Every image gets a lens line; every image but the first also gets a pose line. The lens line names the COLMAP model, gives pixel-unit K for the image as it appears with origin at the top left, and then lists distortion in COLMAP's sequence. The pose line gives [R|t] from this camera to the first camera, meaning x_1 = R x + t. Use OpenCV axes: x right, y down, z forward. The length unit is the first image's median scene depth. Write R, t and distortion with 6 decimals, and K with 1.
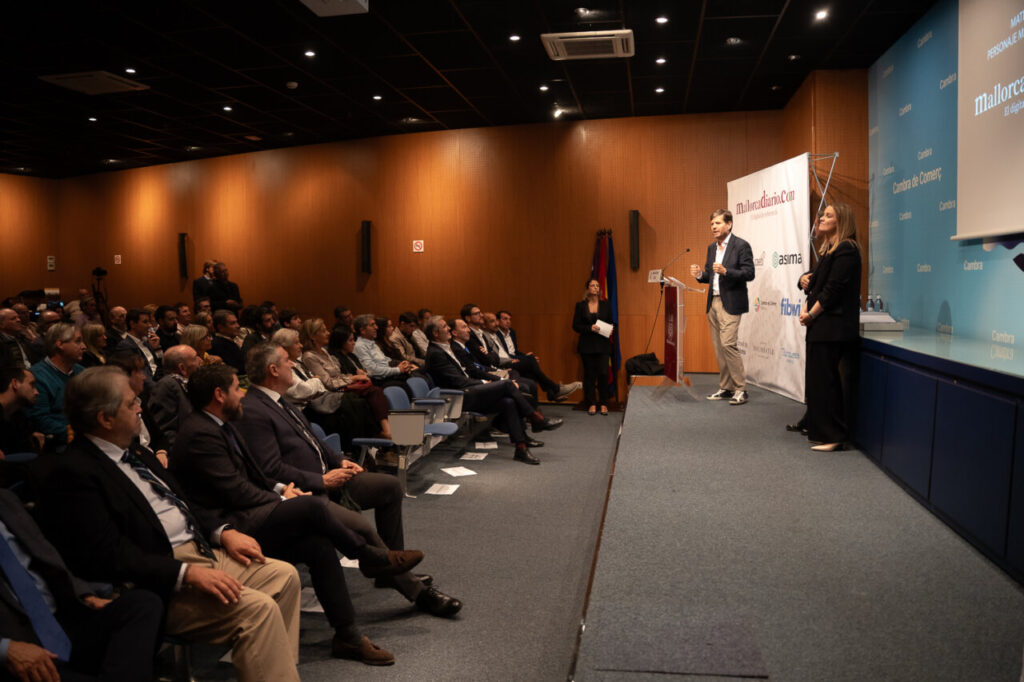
lens RADIAL K [[804.3, 0, 512.0], [0, 804.3, 341.0], [0, 0, 1]] dist [-0.181303, 0.127457]
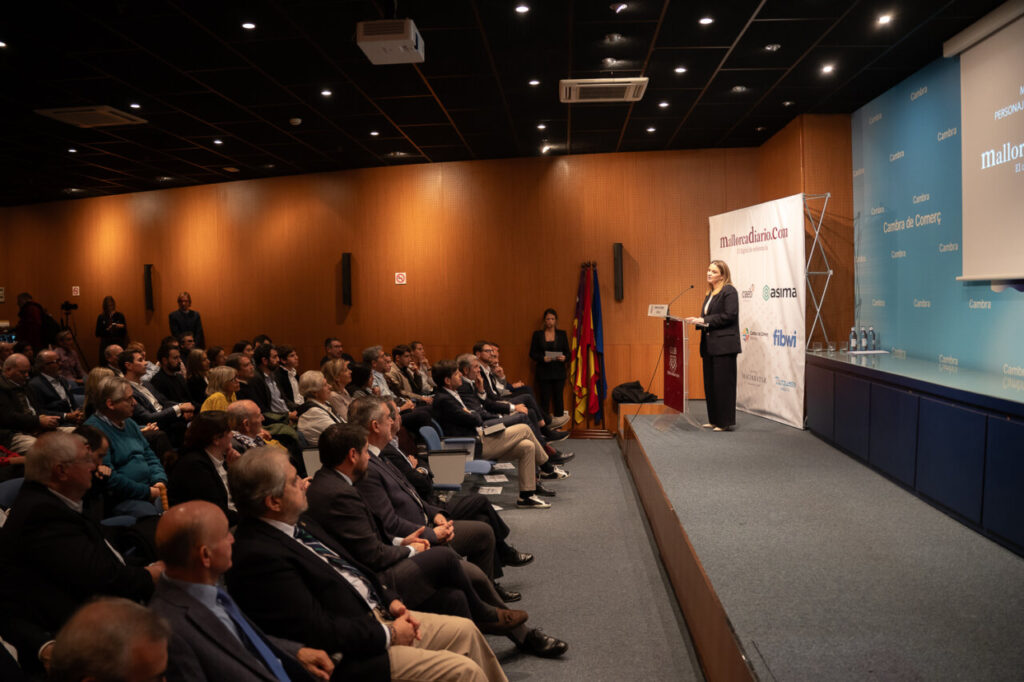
lens RADIAL K [[804.3, 0, 512.0], [0, 804.3, 341.0], [0, 0, 1]] dist [-0.181303, 0.127457]
pose [[0.994673, -0.015284, 0.101938, -0.122217], [0.017612, 0.999603, -0.021978, -0.023235], [-0.101561, 0.023656, 0.994548, -0.015421]]
